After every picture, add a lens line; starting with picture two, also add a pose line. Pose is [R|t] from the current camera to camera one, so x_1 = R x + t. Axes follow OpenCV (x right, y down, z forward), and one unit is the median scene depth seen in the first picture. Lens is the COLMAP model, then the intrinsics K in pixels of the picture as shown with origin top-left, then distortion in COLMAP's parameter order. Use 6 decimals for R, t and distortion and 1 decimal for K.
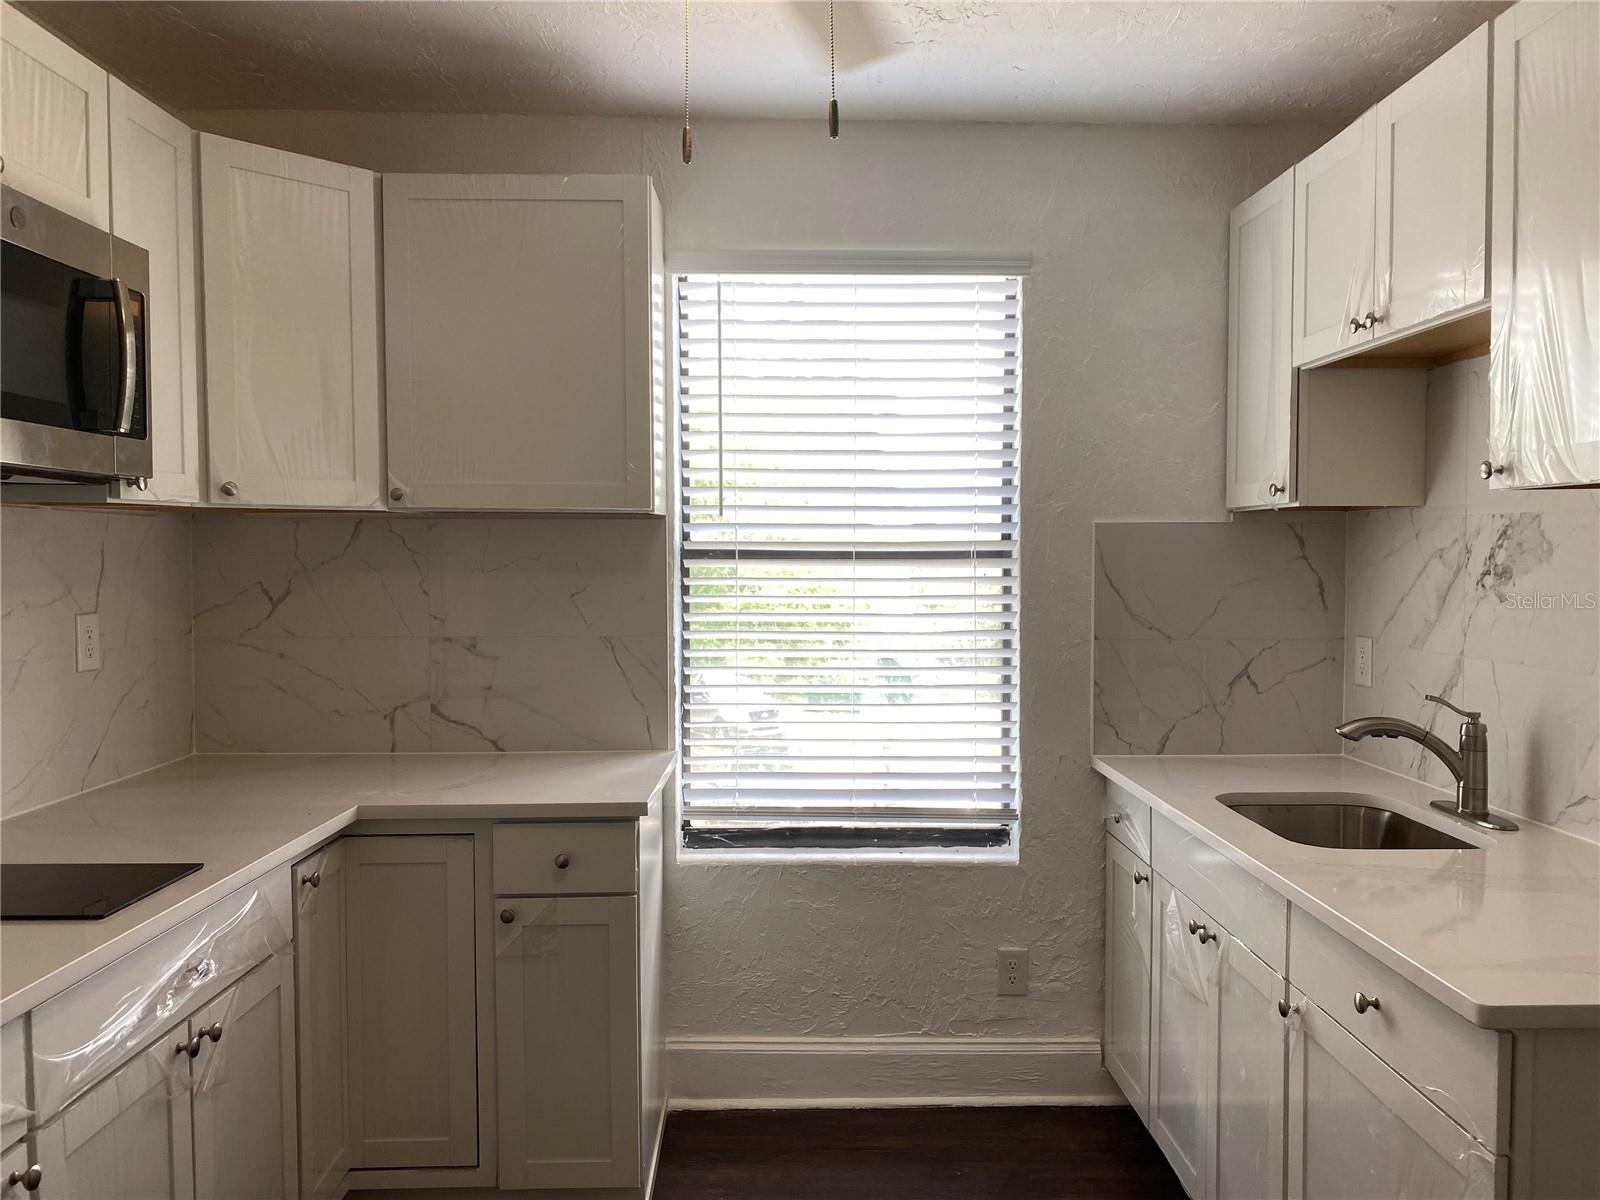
lens RADIAL K [[1204.9, 0, 806.8], [0, 1204.9, 601.3], [0, 0, 1]] dist [0.039296, -0.084713]
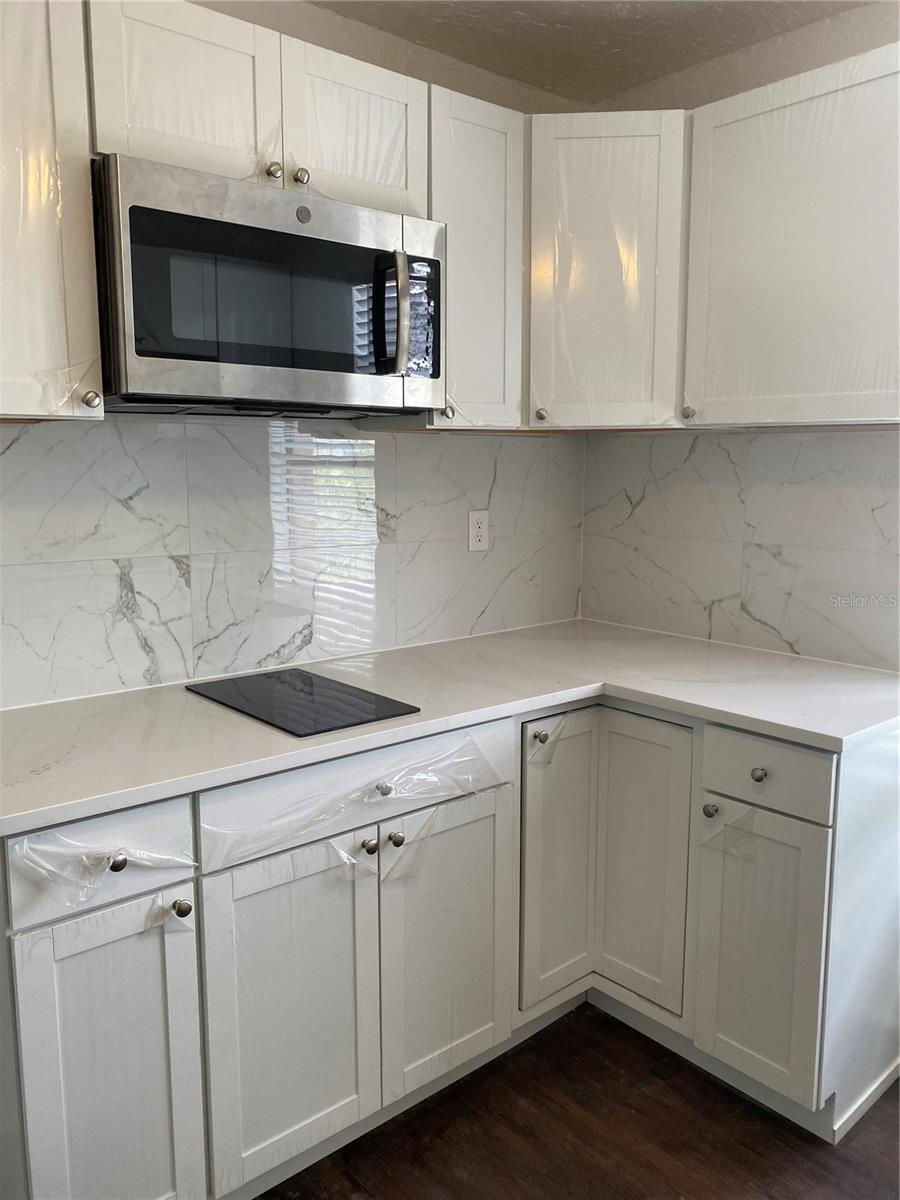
lens RADIAL K [[903.7, 0, 450.0], [0, 903.7, 600.0], [0, 0, 1]] dist [0.039296, -0.084713]
pose [[0.639740, 0.115973, -0.759792, 0.171867], [-0.030598, 0.991610, 0.125593, -0.015701], [0.767982, -0.057098, 0.637921, 0.288924]]
